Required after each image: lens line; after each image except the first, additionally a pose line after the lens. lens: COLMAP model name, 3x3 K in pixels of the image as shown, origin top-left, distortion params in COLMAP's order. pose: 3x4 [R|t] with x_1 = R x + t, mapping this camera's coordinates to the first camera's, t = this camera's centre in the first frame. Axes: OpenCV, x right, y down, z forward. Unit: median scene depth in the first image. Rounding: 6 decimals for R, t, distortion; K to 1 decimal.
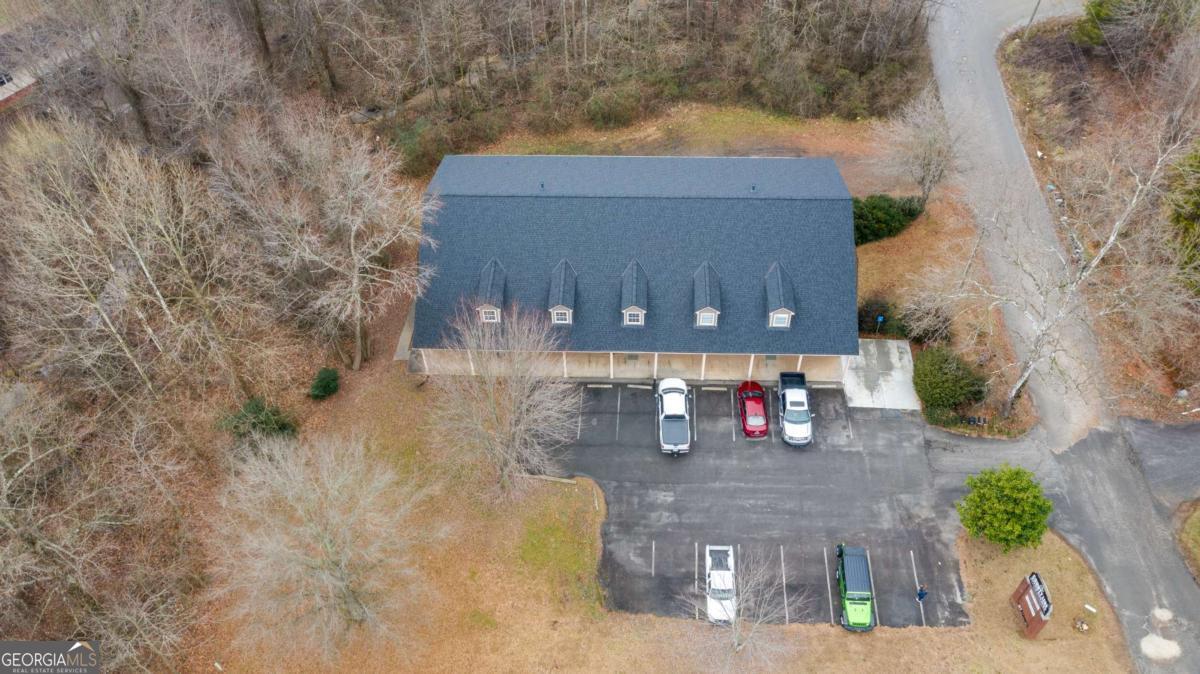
lens RADIAL K [[952.0, 0, 596.6], [0, 952.0, 335.8], [0, 0, 1]] dist [-0.004972, -0.003290]
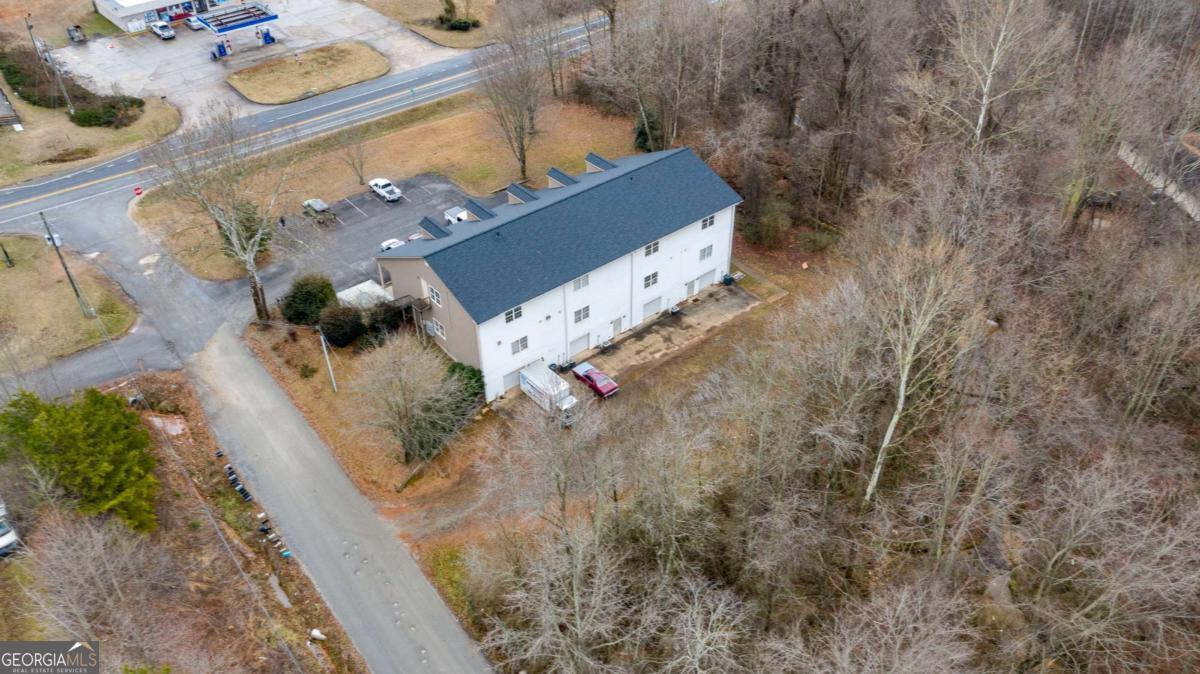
lens RADIAL K [[952.0, 0, 596.6], [0, 952.0, 335.8], [0, 0, 1]] dist [-0.004972, -0.003290]
pose [[-0.742825, 0.433403, -0.510267, 0.820439], [-0.484395, 0.178192, 0.856510, -1.349622], [0.462140, 0.883408, 0.077573, 1.196387]]
